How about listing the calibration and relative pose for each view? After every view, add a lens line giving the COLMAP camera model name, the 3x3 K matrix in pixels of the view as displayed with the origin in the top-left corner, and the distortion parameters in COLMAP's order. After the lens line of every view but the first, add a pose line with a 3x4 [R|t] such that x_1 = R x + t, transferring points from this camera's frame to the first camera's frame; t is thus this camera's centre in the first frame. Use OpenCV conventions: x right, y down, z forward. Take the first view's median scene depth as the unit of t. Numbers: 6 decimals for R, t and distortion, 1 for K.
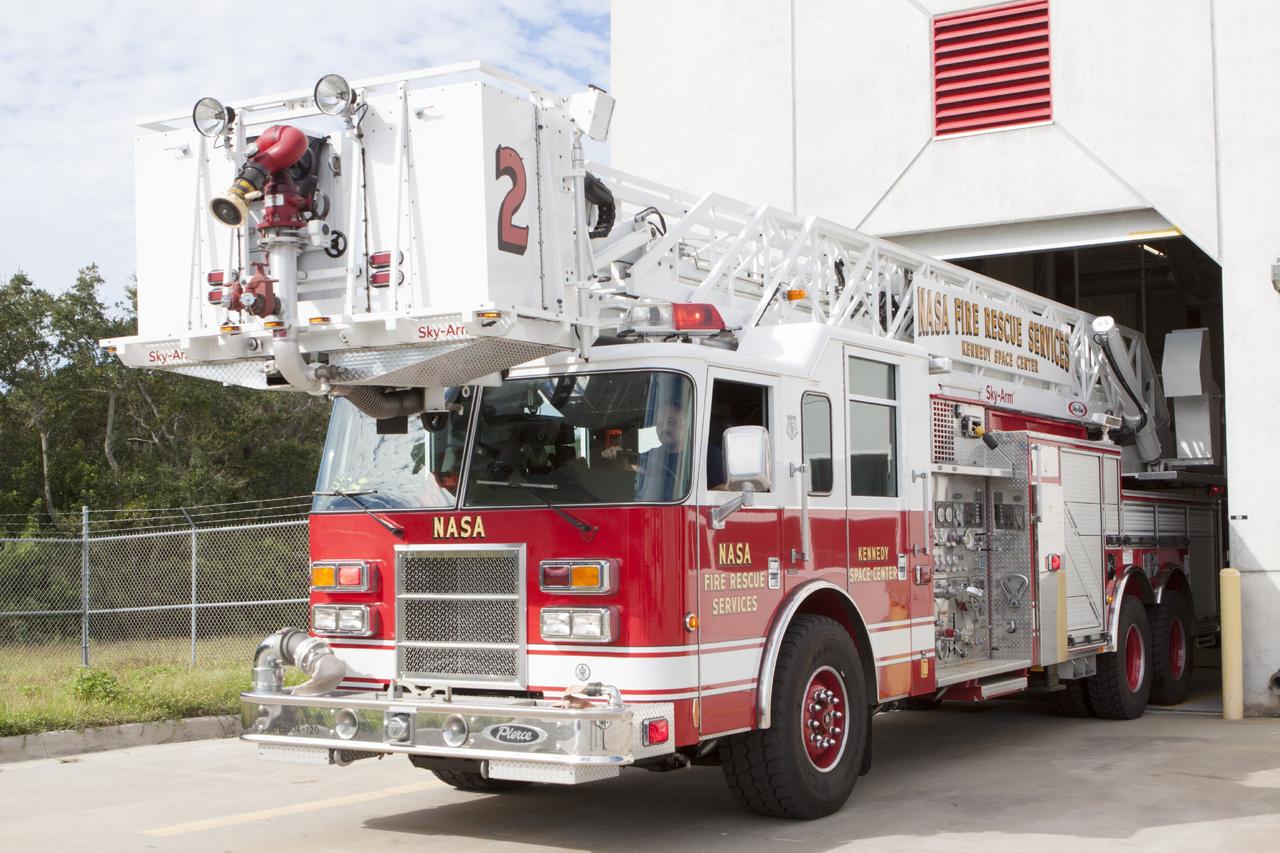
lens RADIAL K [[1675.4, 0, 642.0], [0, 1675.4, 463.0], [0, 0, 1]] dist [-0.015208, -0.012324]
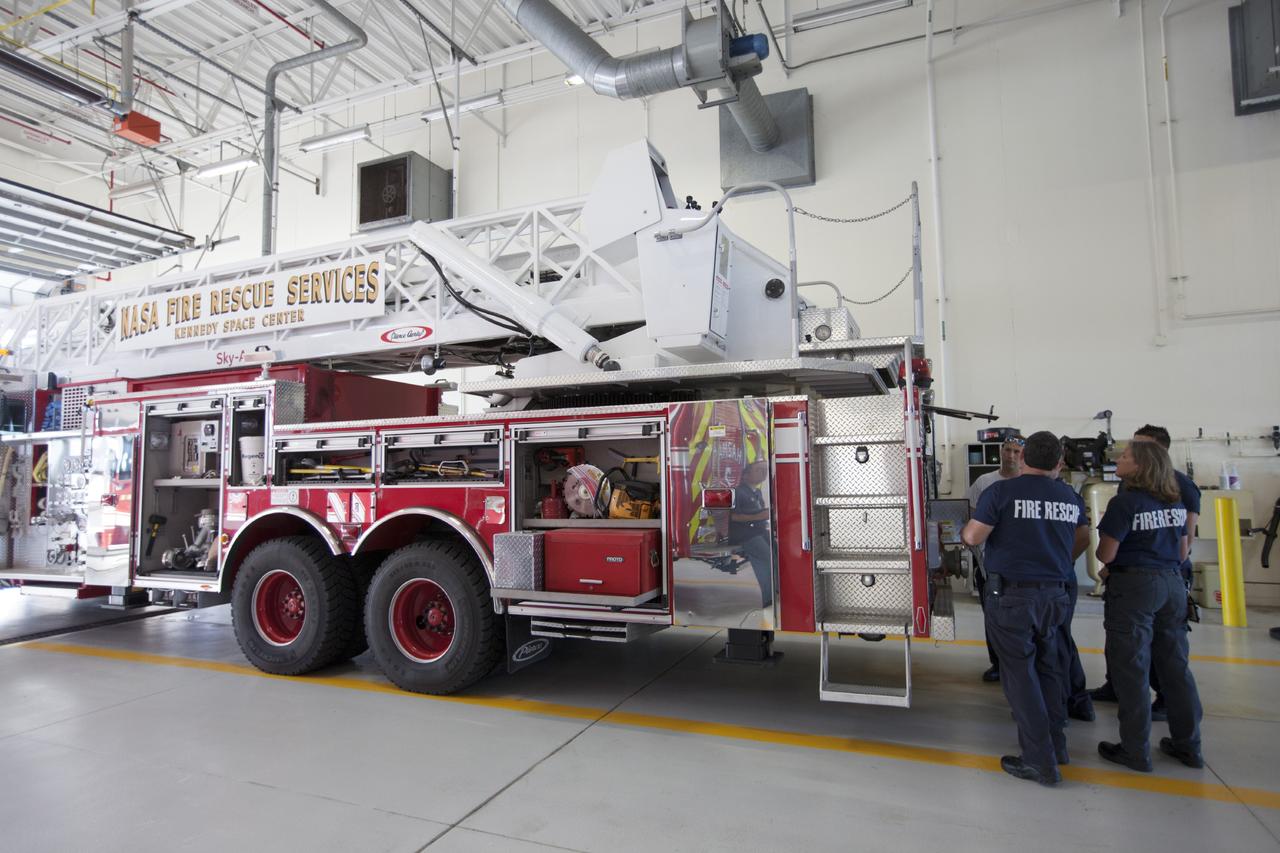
lens RADIAL K [[779.5, 0, 637.1], [0, 779.5, 423.2], [0, 0, 1]] dist [-0.064576, 0.063635]
pose [[0.142484, -0.070151, -0.987308, 1.261980], [0.061048, 0.996209, -0.061974, 0.091350], [0.987913, -0.051443, 0.146227, 1.921291]]
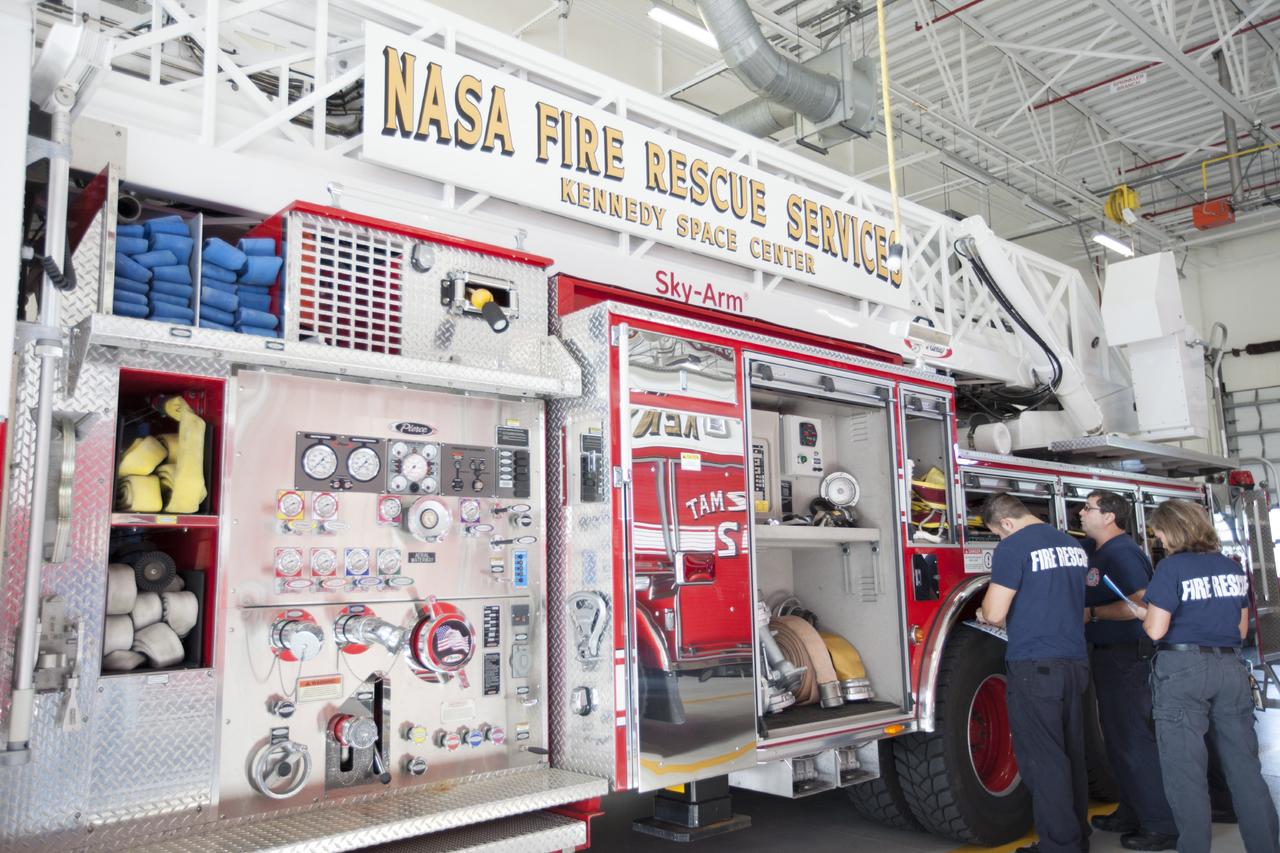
lens RADIAL K [[996.0, 0, 640.0], [0, 996.0, 426.5], [0, 0, 1]] dist [0.001494, 0.013741]
pose [[0.962178, -0.048445, -0.268080, 0.460921], [0.023166, 0.995047, -0.096669, 0.067825], [0.271435, 0.086802, 0.958535, 1.046885]]
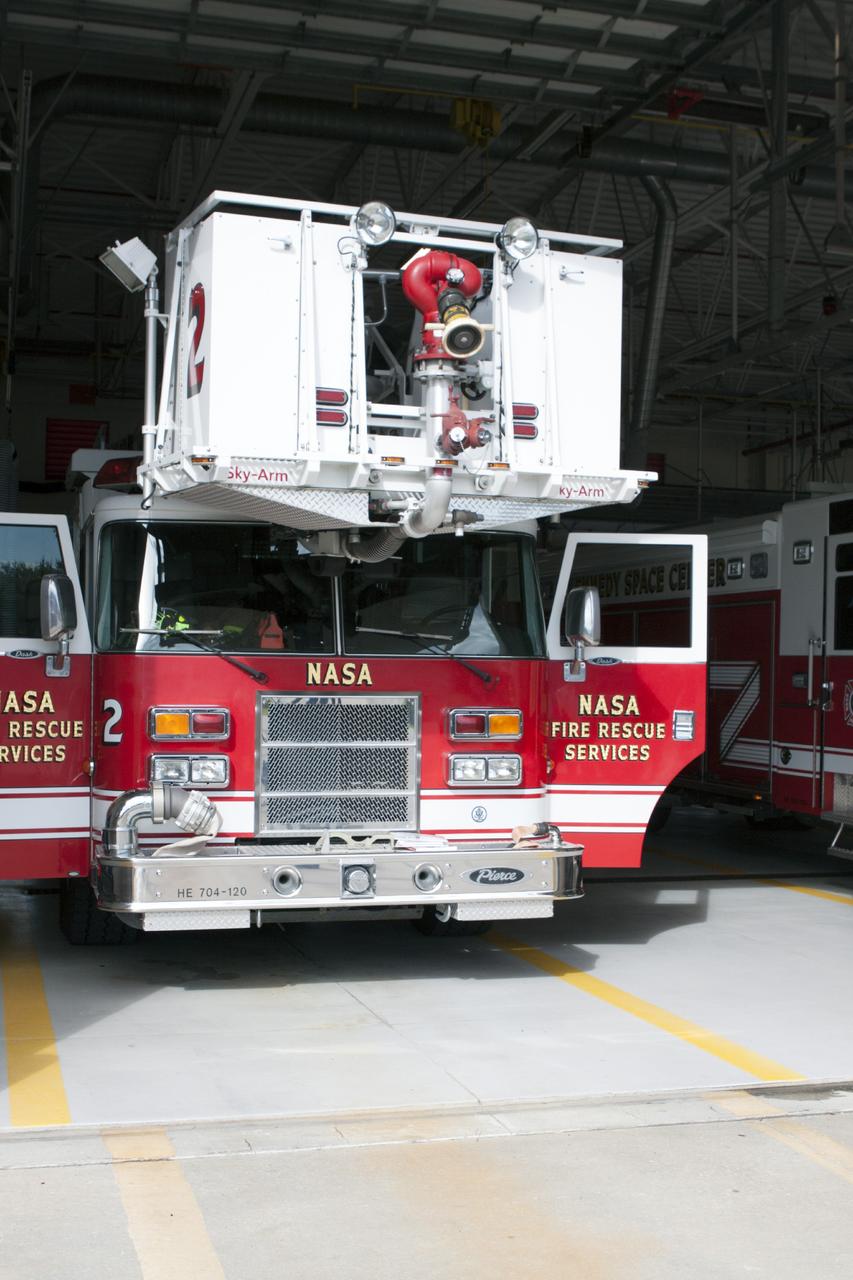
lens RADIAL K [[1491.5, 0, 440.4], [0, 1491.5, 670.8], [0, 0, 1]] dist [-0.077243, -0.031998]
pose [[0.668918, 0.020187, 0.743062, -0.725396], [-0.055497, 0.998198, 0.022841, 0.013356], [-0.741261, -0.056517, 0.668833, 0.374870]]
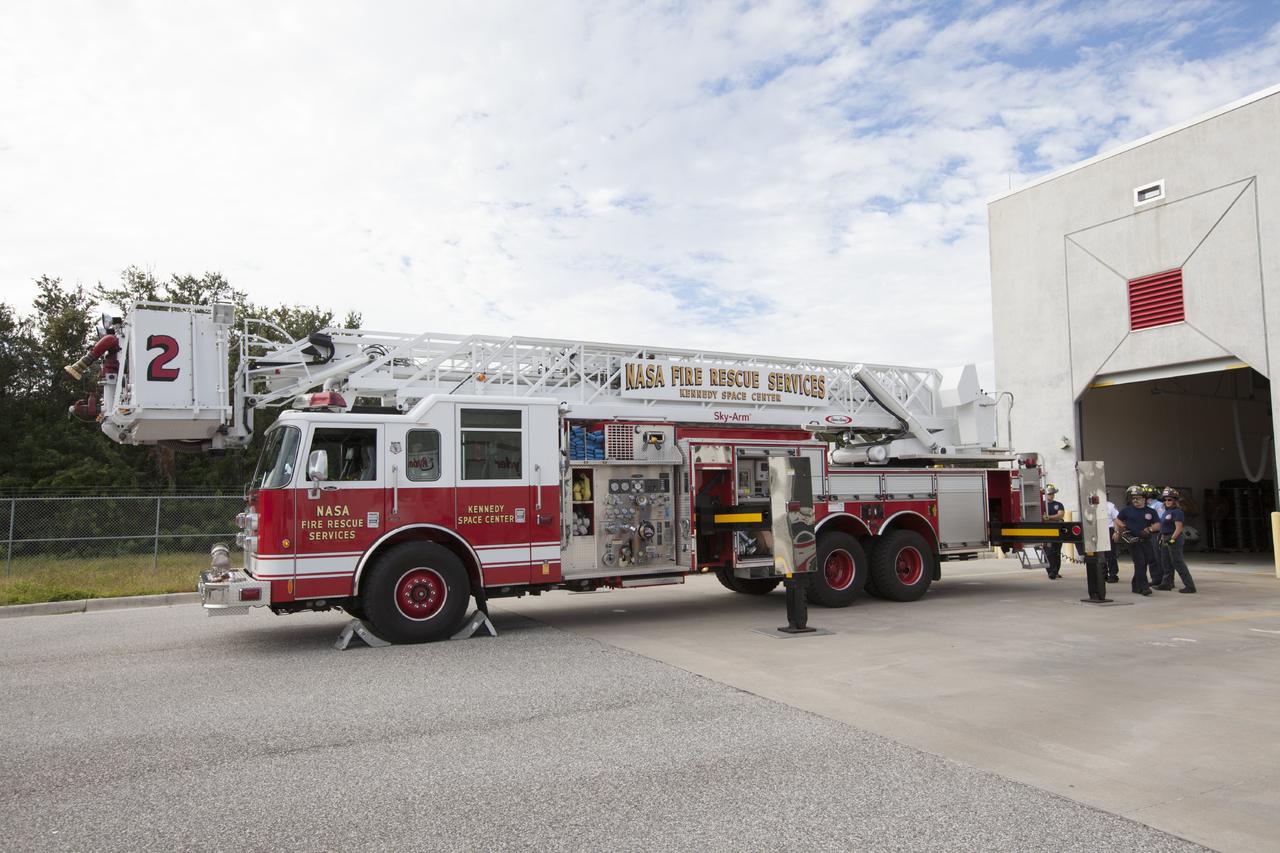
lens RADIAL K [[829.9, 0, 630.1], [0, 829.9, 428.9], [0, 0, 1]] dist [-0.042445, 0.064022]
pose [[0.869149, -0.044563, -0.492538, 0.889590], [0.031394, 0.998895, -0.034976, -0.000106], [0.493553, 0.014937, 0.869588, 0.287637]]
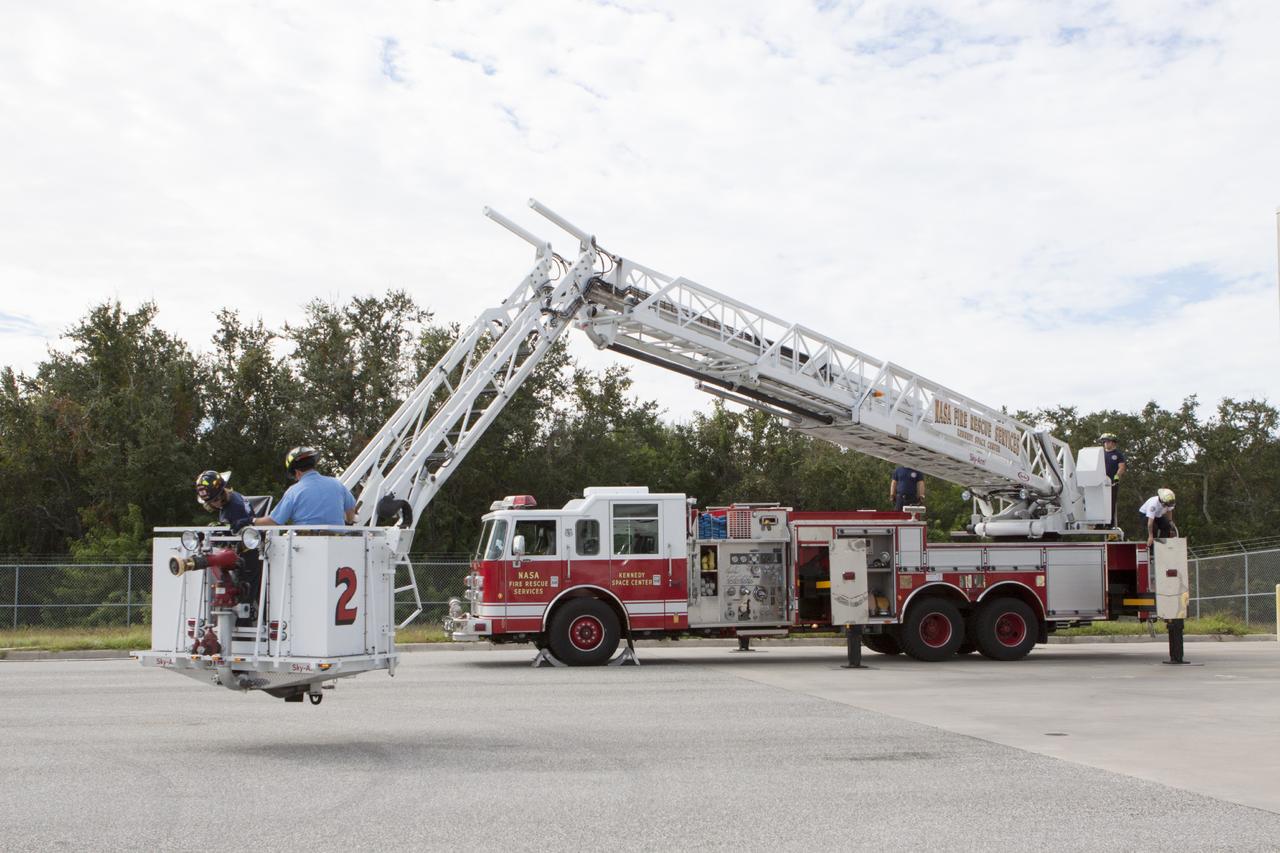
lens RADIAL K [[1491.5, 0, 665.0], [0, 1491.5, 426.2], [0, 0, 1]] dist [-0.077243, -0.031998]
pose [[0.710449, -0.063207, -0.700905, 2.220582], [0.035391, 0.997907, -0.054117, -0.064917], [0.702859, 0.013642, 0.711199, -0.814942]]
